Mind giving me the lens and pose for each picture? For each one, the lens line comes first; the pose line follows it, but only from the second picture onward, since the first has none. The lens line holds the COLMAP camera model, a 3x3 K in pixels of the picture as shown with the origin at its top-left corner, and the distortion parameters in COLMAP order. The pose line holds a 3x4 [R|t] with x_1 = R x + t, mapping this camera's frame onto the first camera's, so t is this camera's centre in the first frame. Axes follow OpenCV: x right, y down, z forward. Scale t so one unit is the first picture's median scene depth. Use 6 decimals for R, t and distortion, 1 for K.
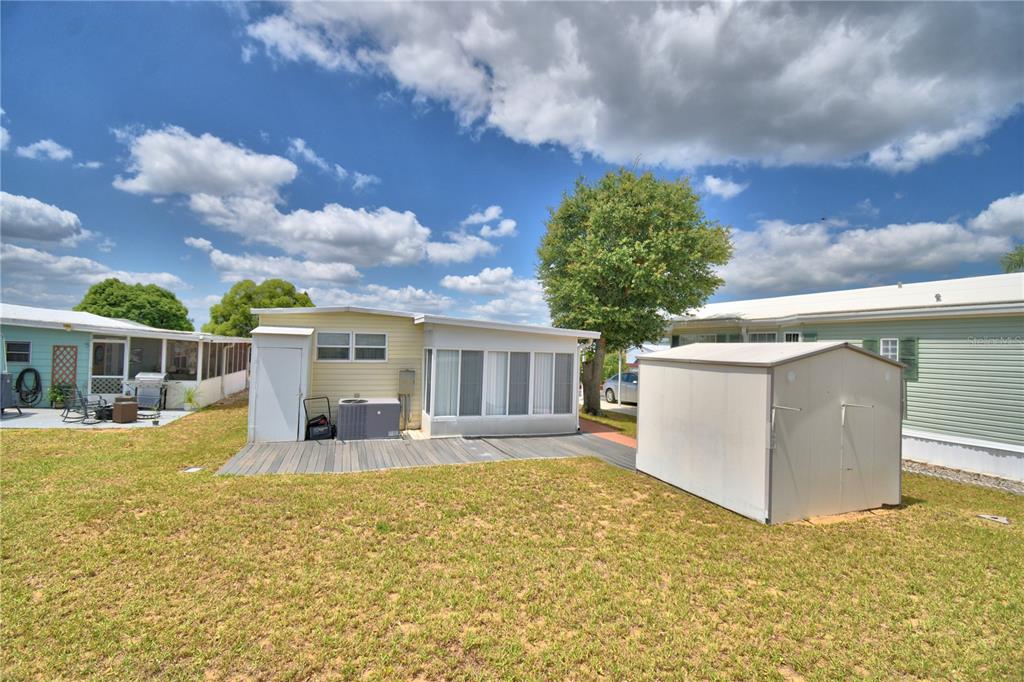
lens RADIAL K [[449.1, 0, 515.4], [0, 449.1, 347.9], [0, 0, 1]] dist [0.003770, -0.015231]
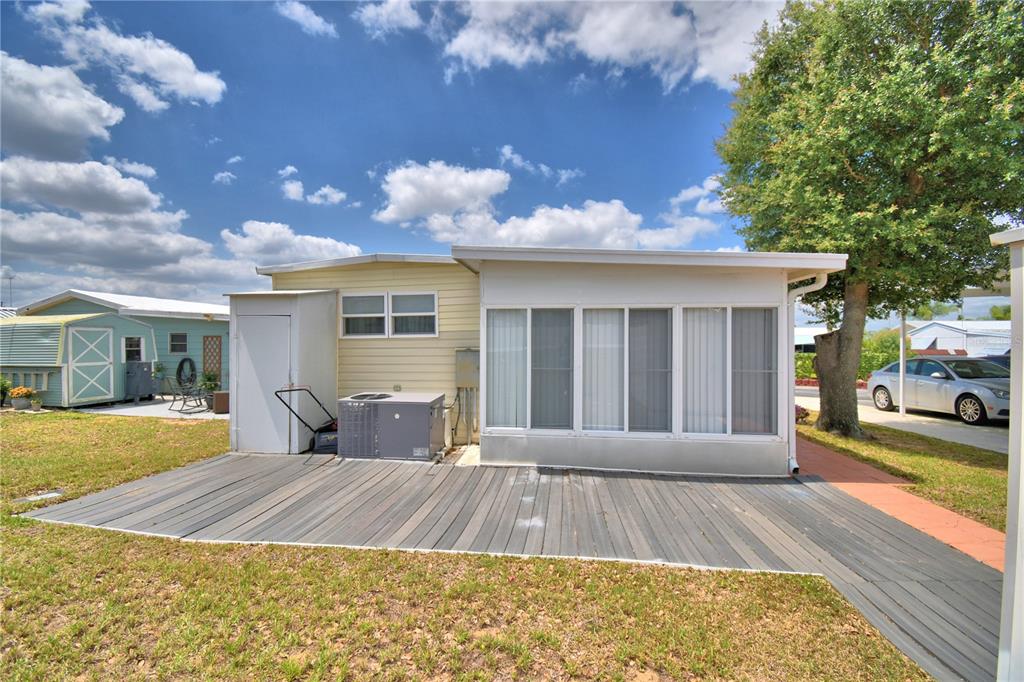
lens RADIAL K [[449.1, 0, 508.6], [0, 449.1, 344.9], [0, 0, 1]] dist [0.003770, -0.015231]
pose [[0.880776, -0.027850, -0.472714, 0.023984], [0.029502, 0.999557, -0.003921, 0.010663], [0.472614, -0.010493, 0.881207, 0.105937]]
